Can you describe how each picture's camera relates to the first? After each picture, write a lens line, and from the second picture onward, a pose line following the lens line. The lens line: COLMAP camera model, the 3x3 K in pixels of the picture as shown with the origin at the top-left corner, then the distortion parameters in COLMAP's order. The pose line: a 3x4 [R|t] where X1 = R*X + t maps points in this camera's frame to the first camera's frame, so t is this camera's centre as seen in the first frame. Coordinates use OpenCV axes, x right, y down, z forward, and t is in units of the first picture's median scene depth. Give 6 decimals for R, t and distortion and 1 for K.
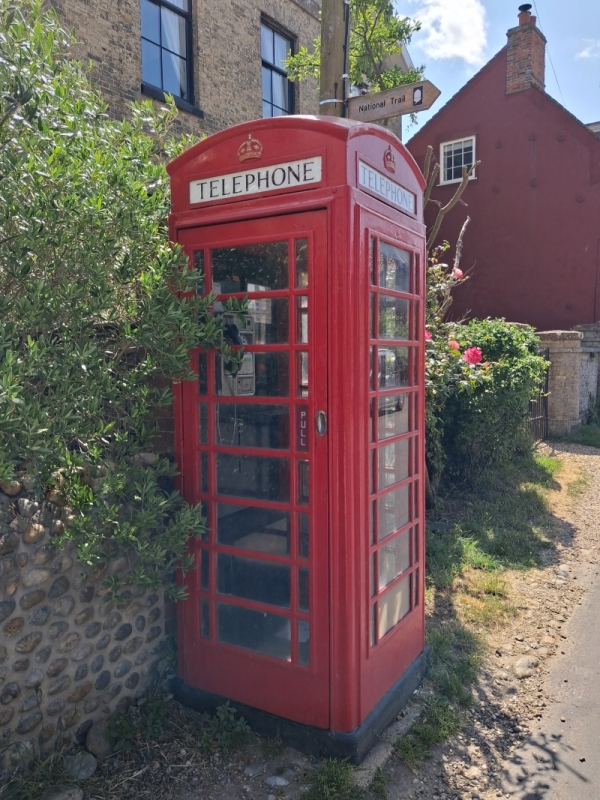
lens RADIAL K [[630.5, 0, 286.1], [0, 630.5, 412.5], [0, 0, 1]] dist [0.074204, -0.001694]
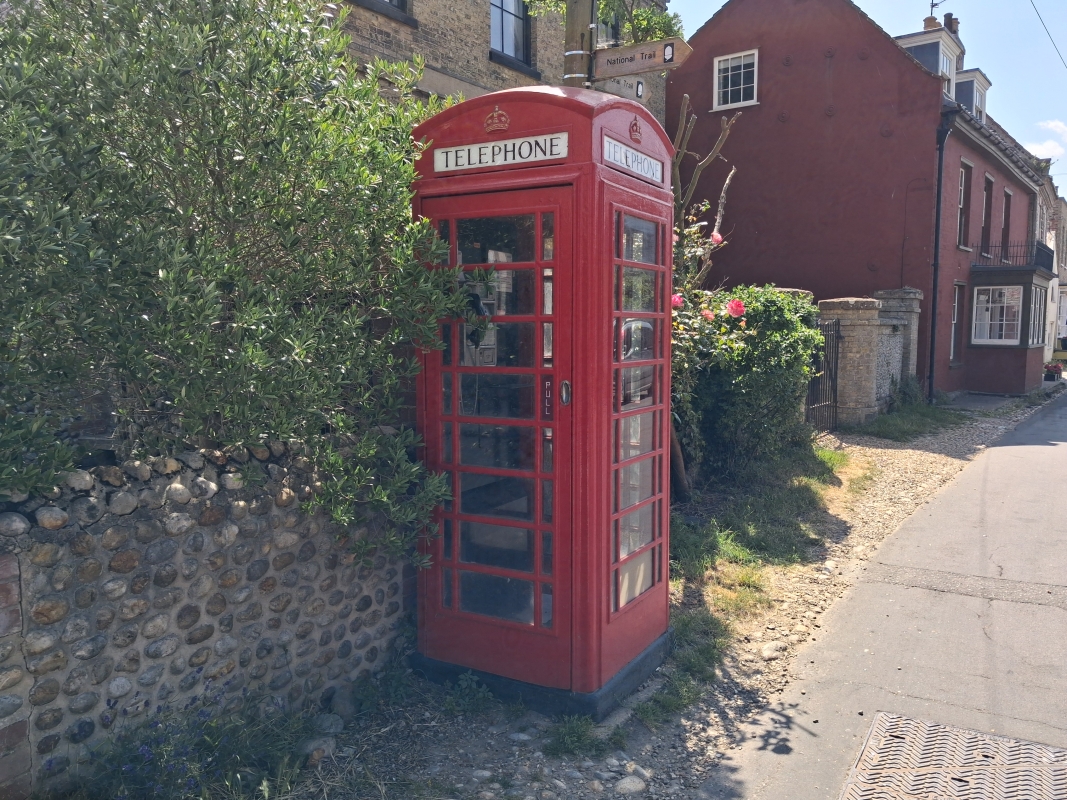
lens RADIAL K [[831.3, 0, 533.5], [0, 831.3, 400.0], [0, 0, 1]] dist [0.185783, -0.129975]
pose [[0.999655, 0.008250, 0.024945, -0.025545], [-0.008228, 0.999966, -0.001009, 0.025825], [-0.024952, 0.000803, 0.999688, -0.303812]]
